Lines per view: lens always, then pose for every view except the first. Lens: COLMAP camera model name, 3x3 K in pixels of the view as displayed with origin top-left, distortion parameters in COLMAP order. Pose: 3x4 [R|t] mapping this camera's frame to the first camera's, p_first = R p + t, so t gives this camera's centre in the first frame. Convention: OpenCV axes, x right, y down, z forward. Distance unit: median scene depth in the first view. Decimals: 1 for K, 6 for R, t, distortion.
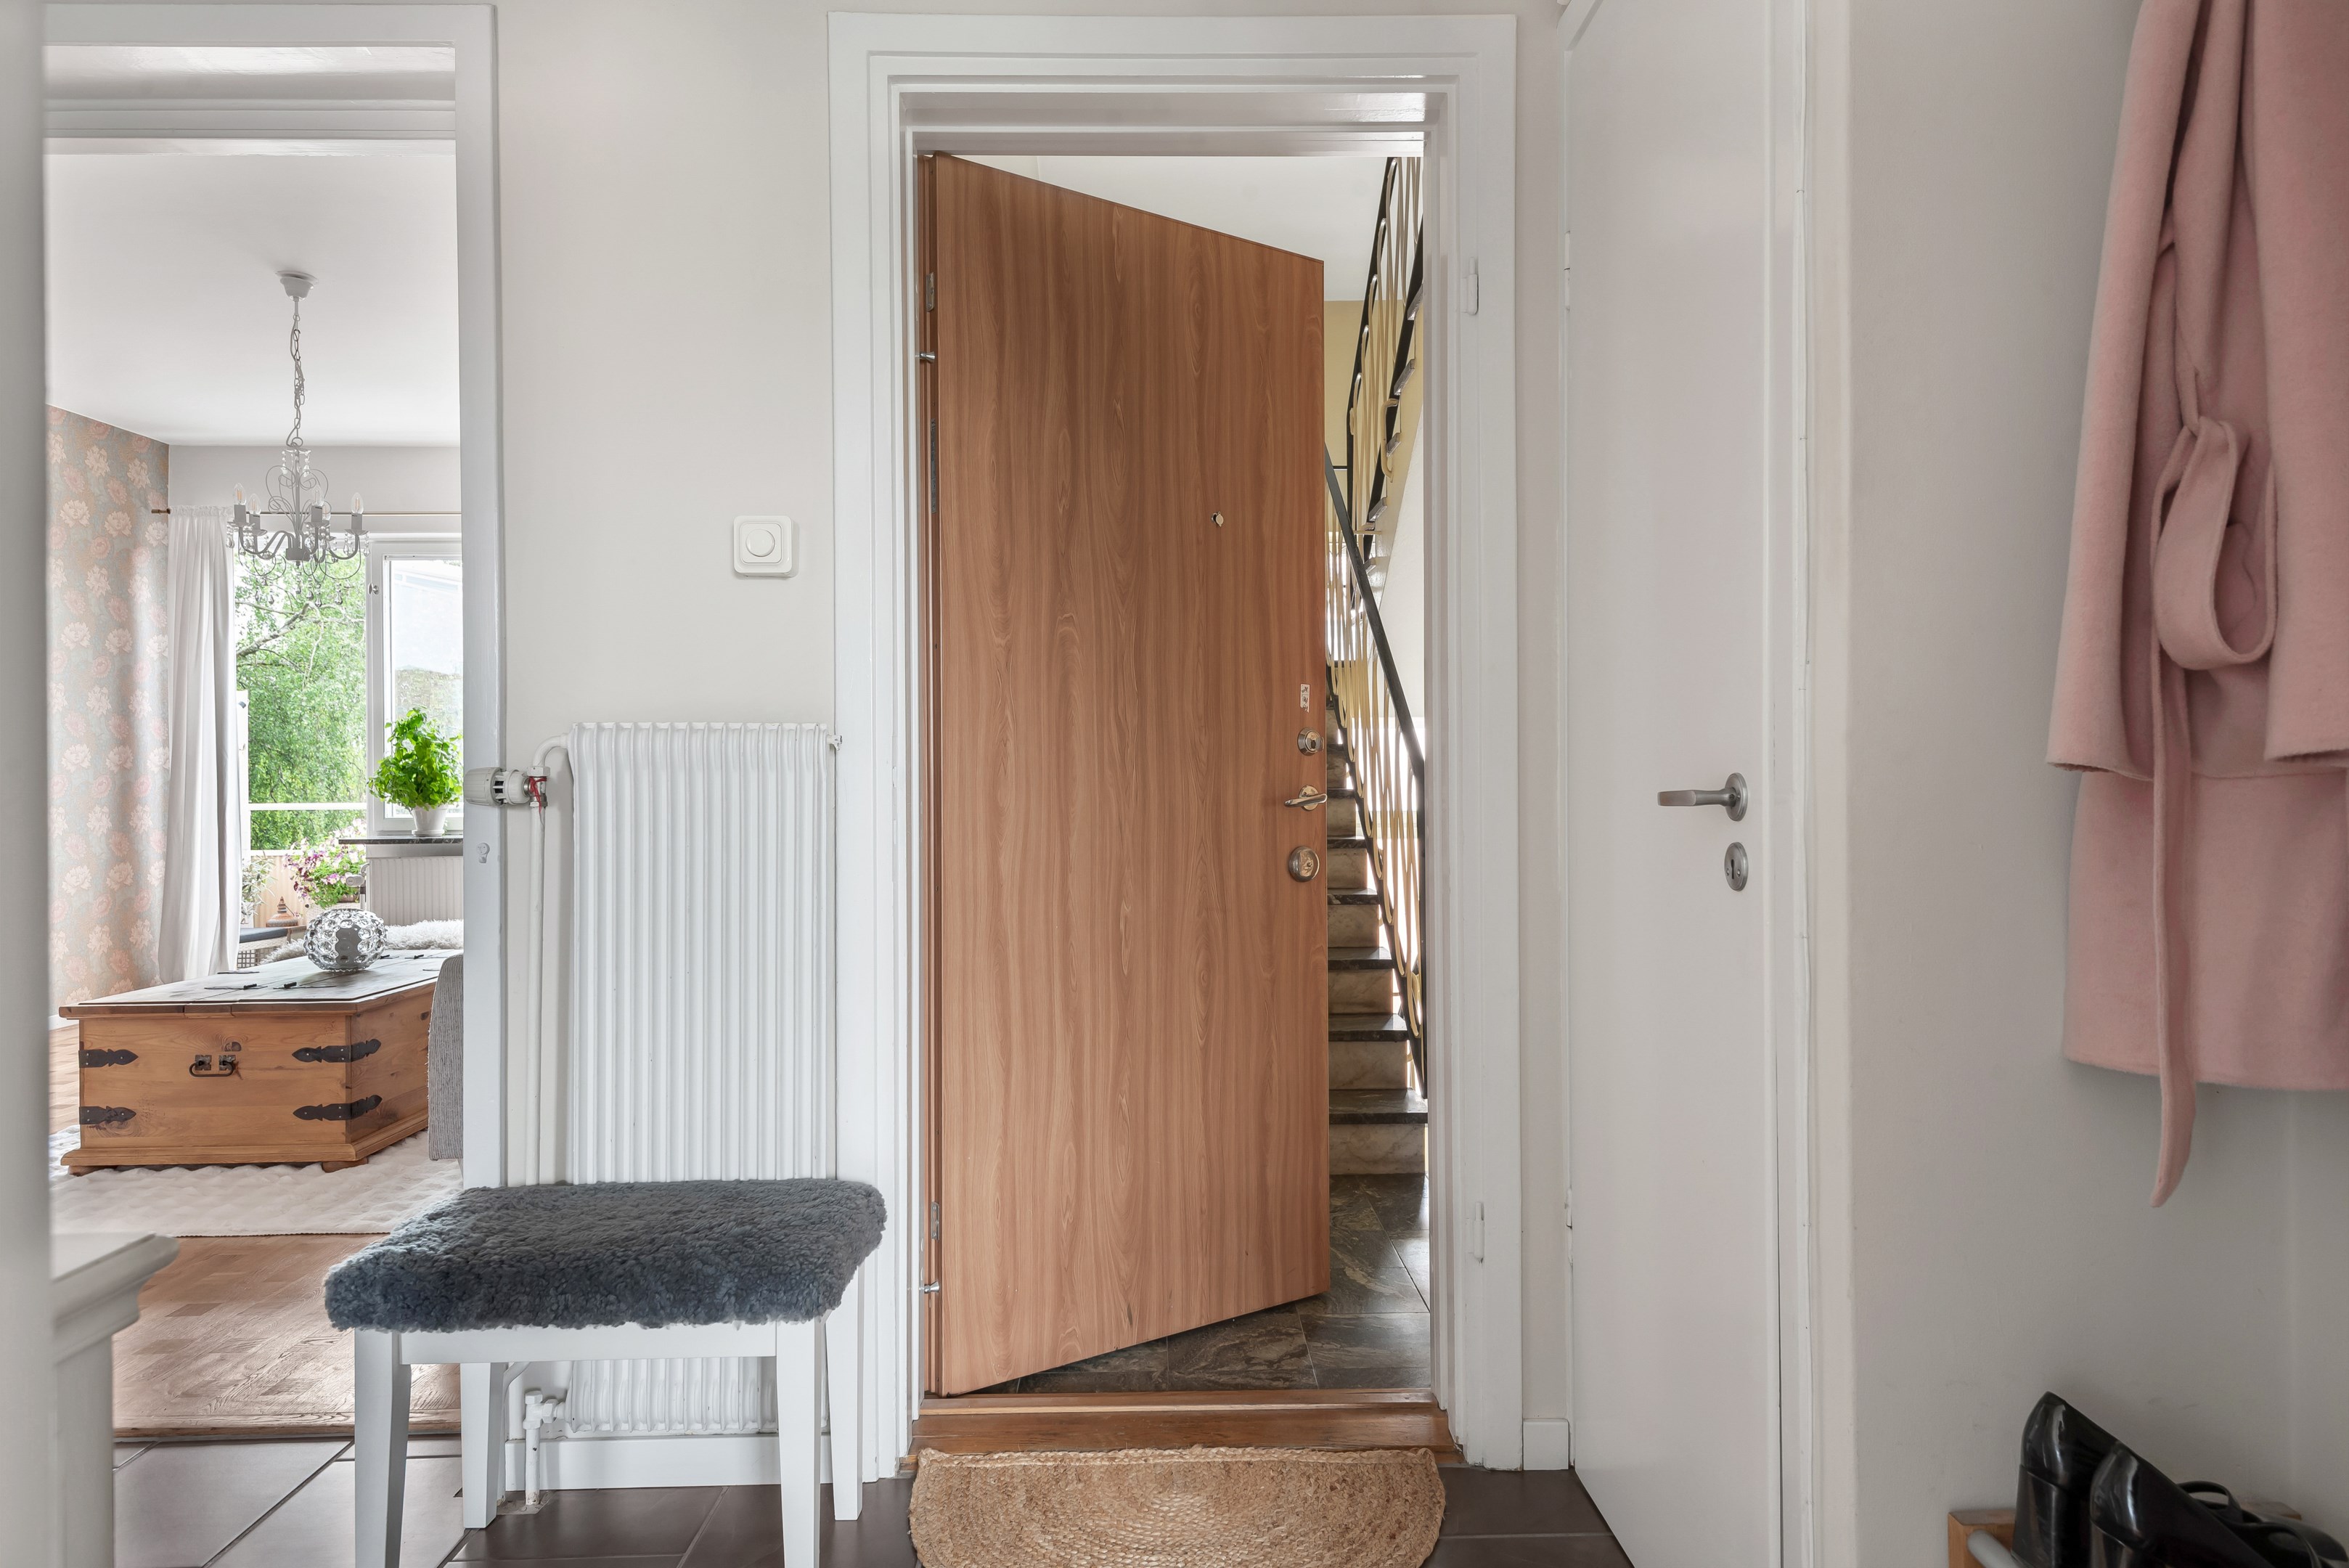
lens RADIAL K [[1394.4, 0, 1196.0], [0, 1394.4, 787.4], [0, 0, 1]] dist [0.009769, -0.008340]
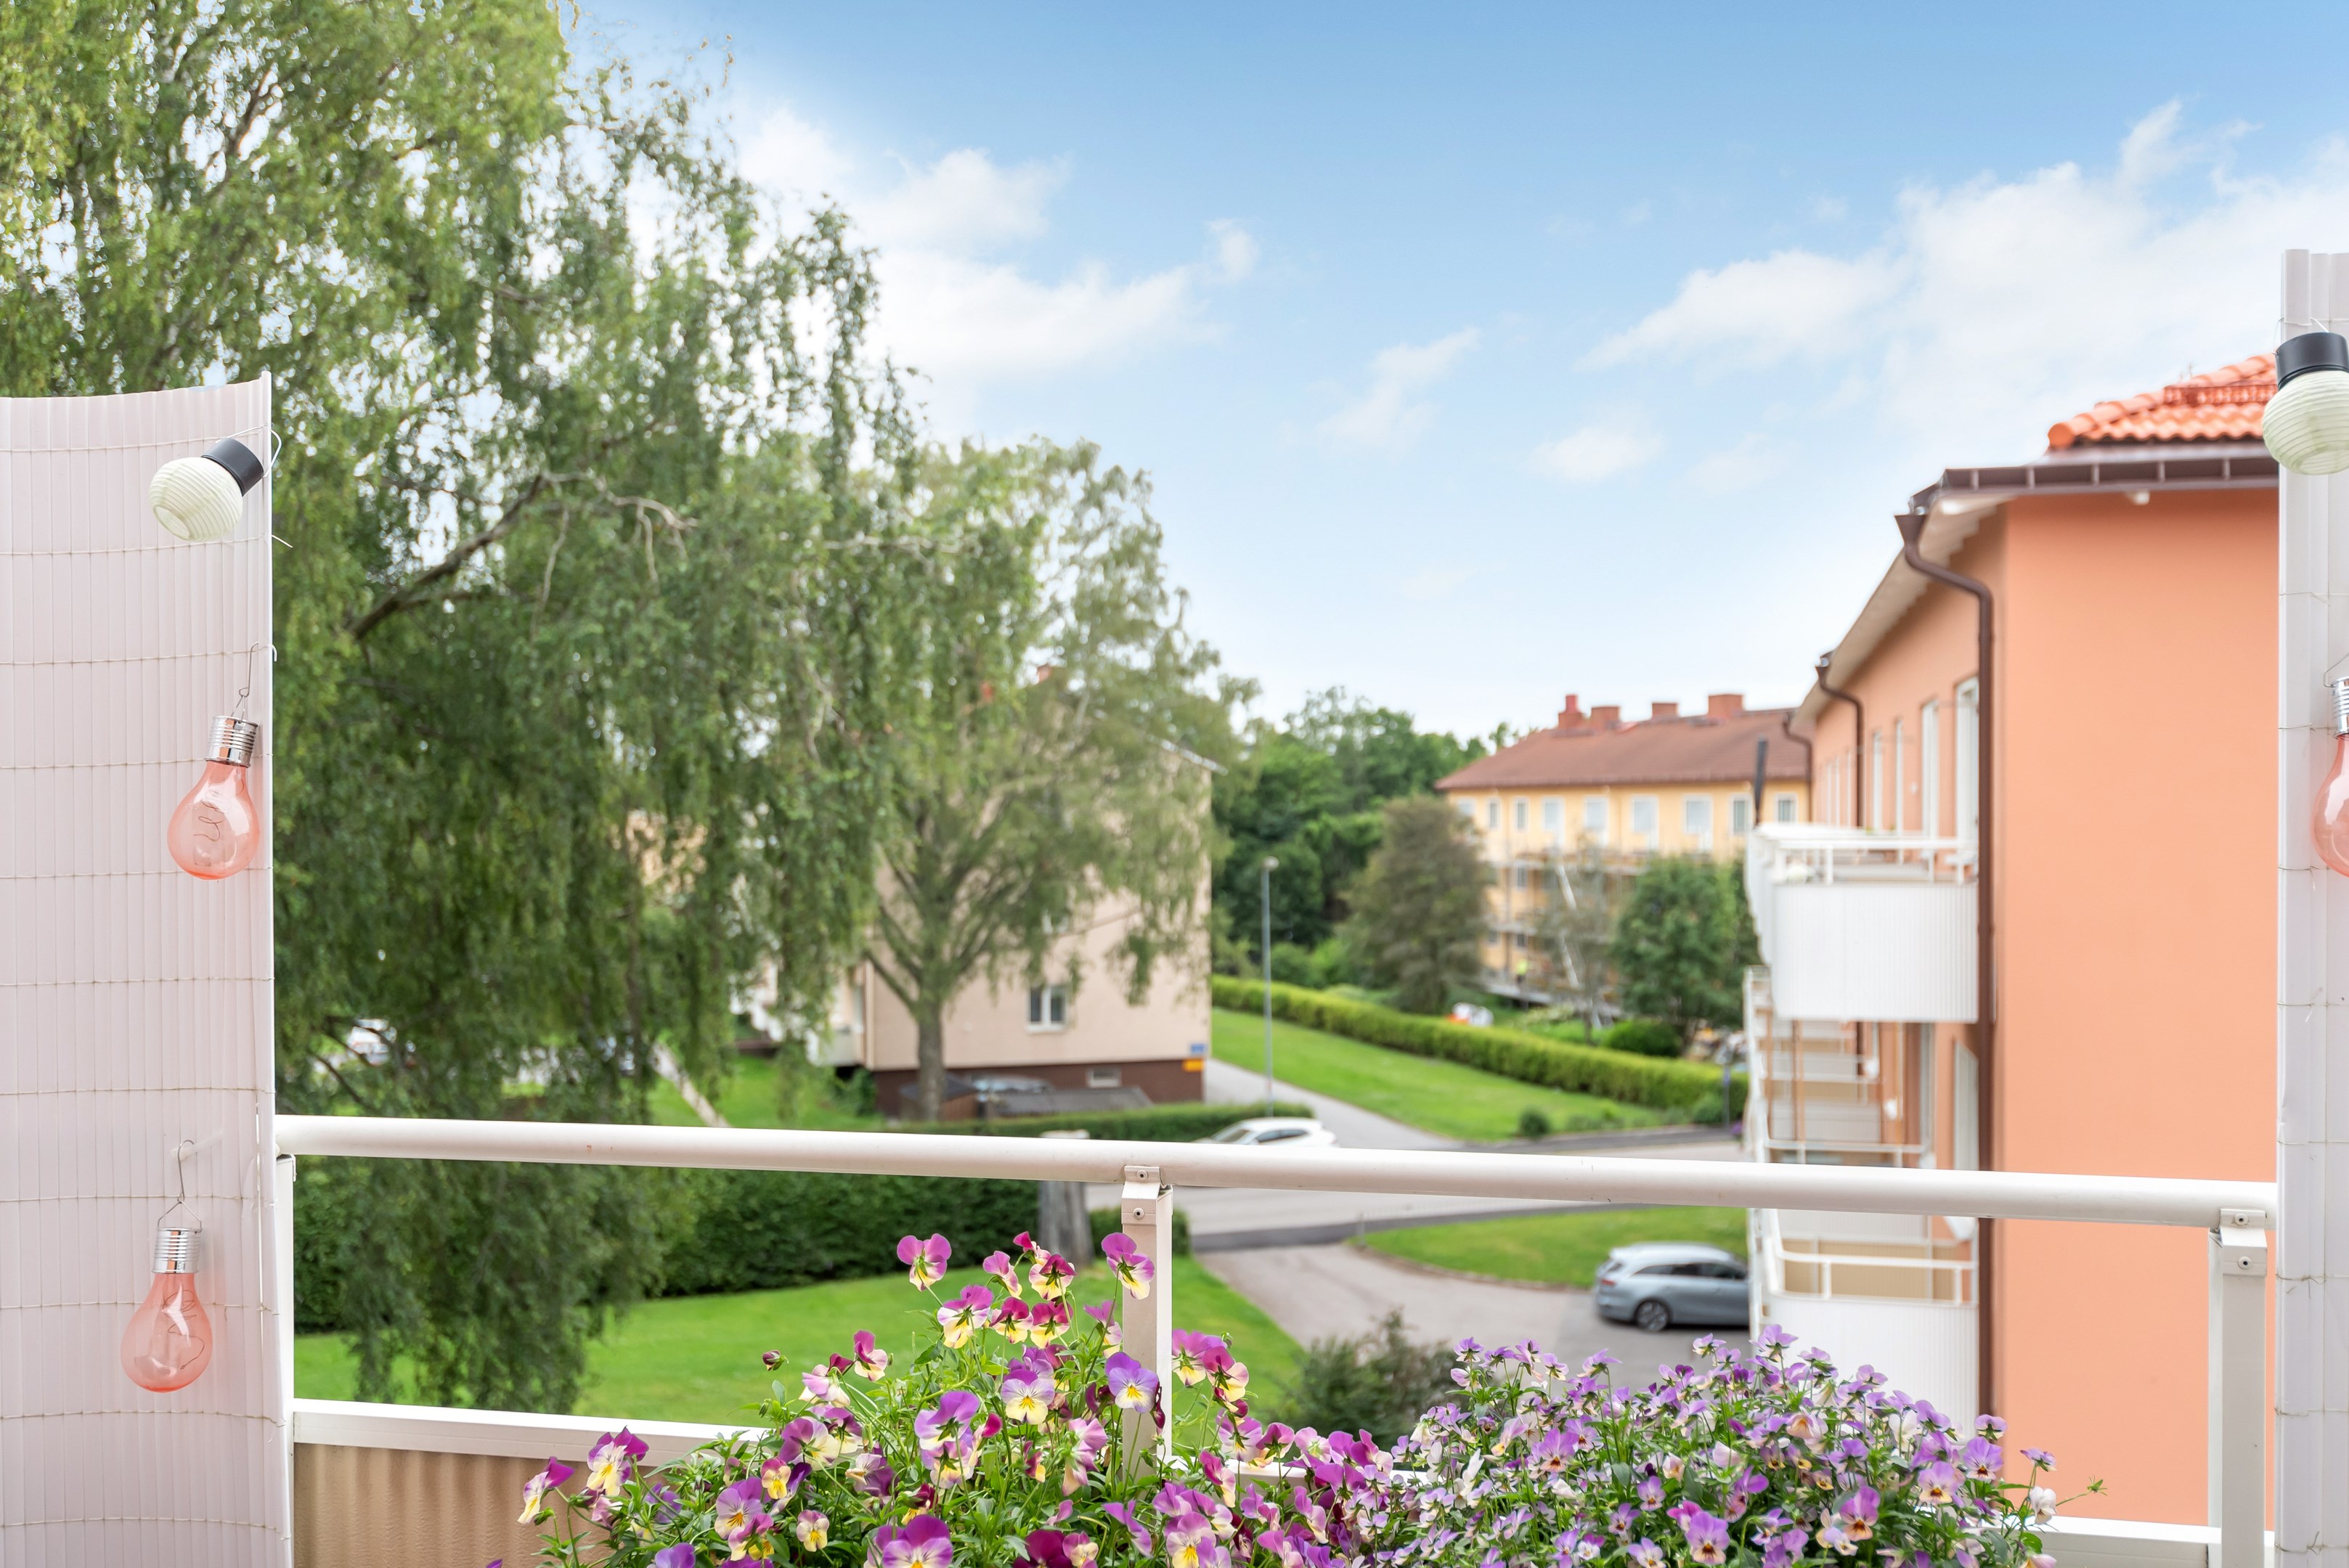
lens RADIAL K [[2223.5, 0, 1212.0], [0, 2223.5, 832.2], [0, 0, 1]] dist [0.024518, 0.000000]
pose [[0.963897, 0.005849, -0.266211, -0.662672], [-0.003152, 0.999939, 0.010558, -0.029875], [0.266256, -0.009338, 0.963857, 1.018607]]
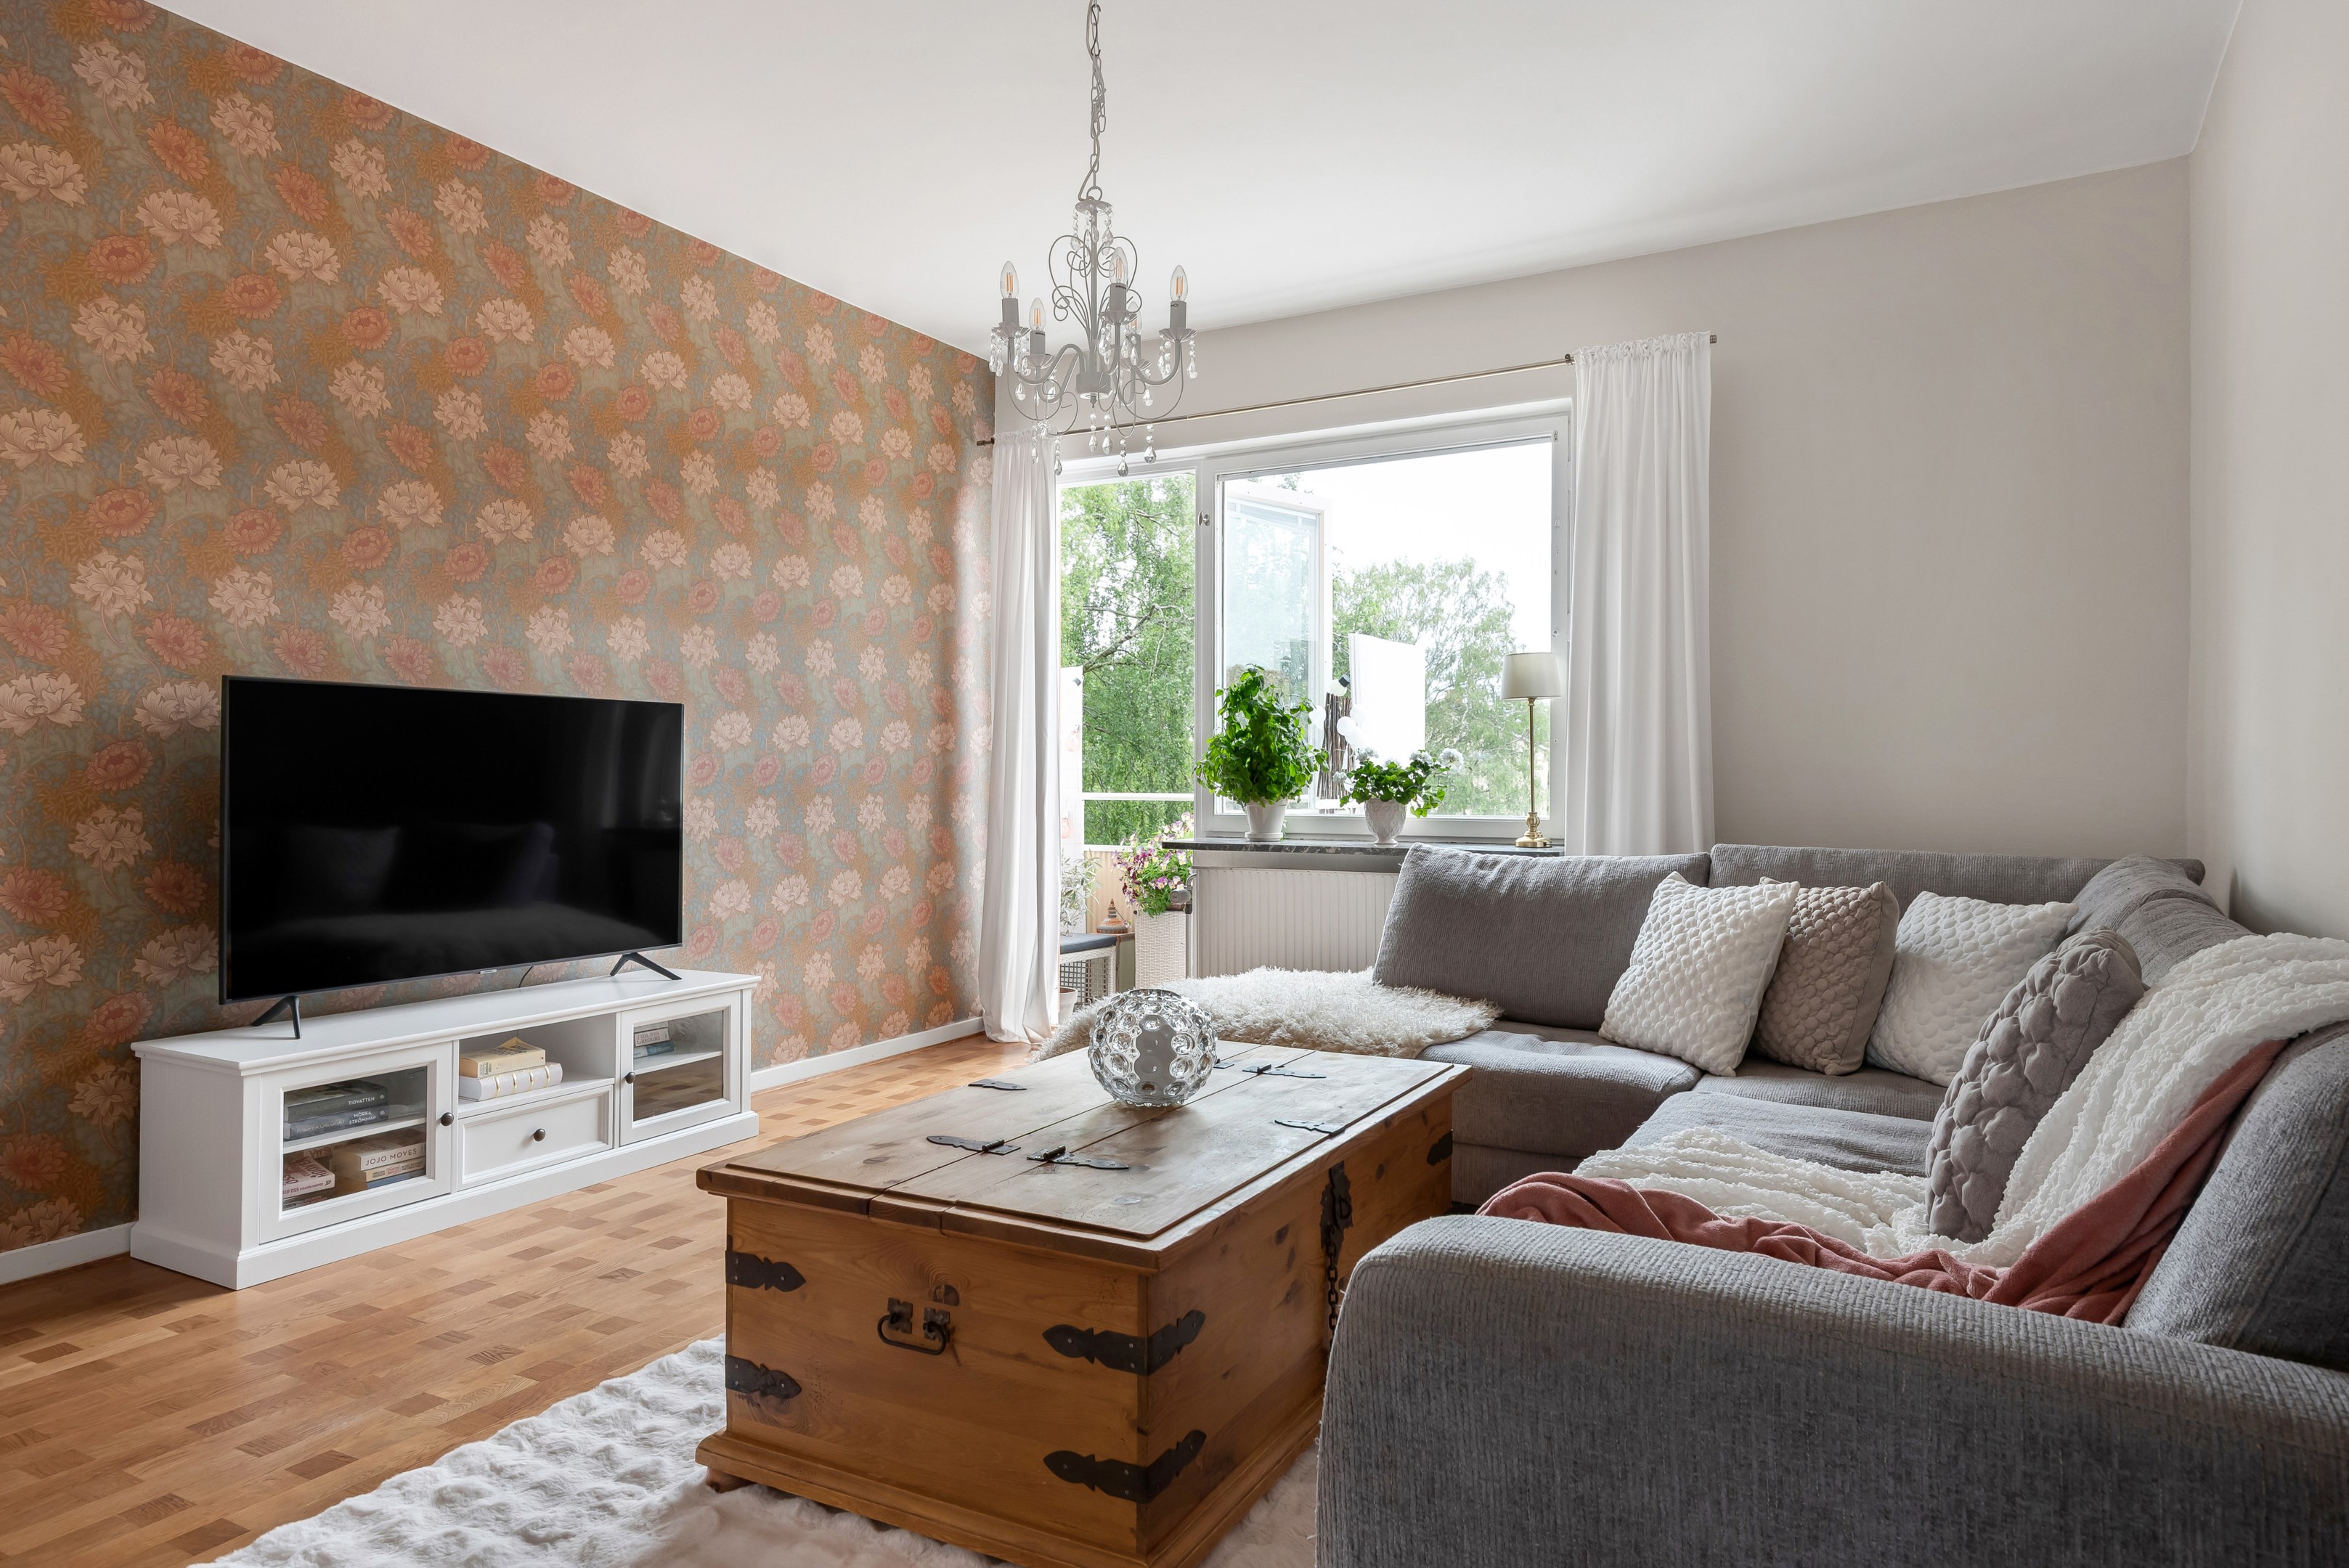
lens RADIAL K [[1394.2, 0, 1211.6], [0, 1394.2, 789.4], [0, 0, 1]] dist [0.009769, -0.008340]
pose [[0.864100, 0.012404, -0.503167, -0.203934], [-0.008902, 0.999917, 0.009362, 0.000674], [0.503241, -0.003611, 0.864139, 0.350474]]
